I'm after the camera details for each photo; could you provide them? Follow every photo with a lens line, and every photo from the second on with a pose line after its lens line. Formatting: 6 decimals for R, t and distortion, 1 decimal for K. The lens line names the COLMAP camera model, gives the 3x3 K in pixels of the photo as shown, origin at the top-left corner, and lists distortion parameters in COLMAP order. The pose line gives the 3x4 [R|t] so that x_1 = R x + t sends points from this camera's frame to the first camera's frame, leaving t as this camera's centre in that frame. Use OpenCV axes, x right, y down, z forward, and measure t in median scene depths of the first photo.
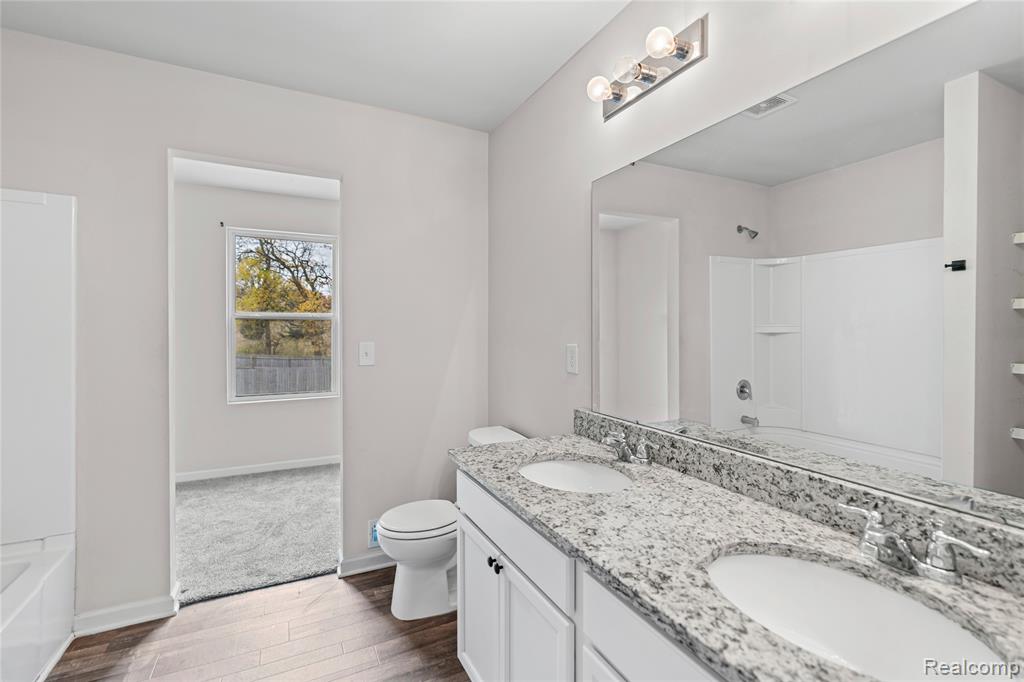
lens RADIAL K [[481.3, 0, 514.3], [0, 481.3, 313.4], [0, 0, 1]] dist [-0.010120, 0.004645]
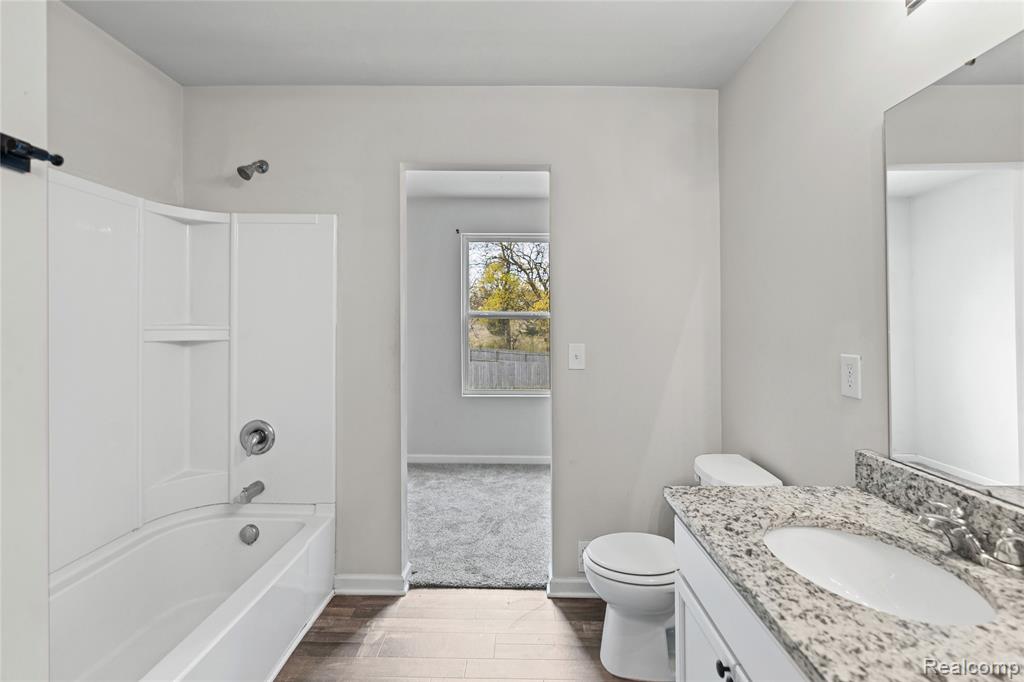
lens RADIAL K [[481.3, 0, 514.3], [0, 481.3, 313.4], [0, 0, 1]] dist [-0.010120, 0.004645]
pose [[0.892814, -0.007677, -0.450360, -0.000142], [0.009942, 0.999947, 0.002664, -0.002230], [0.450316, -0.006856, 0.892843, 0.163540]]
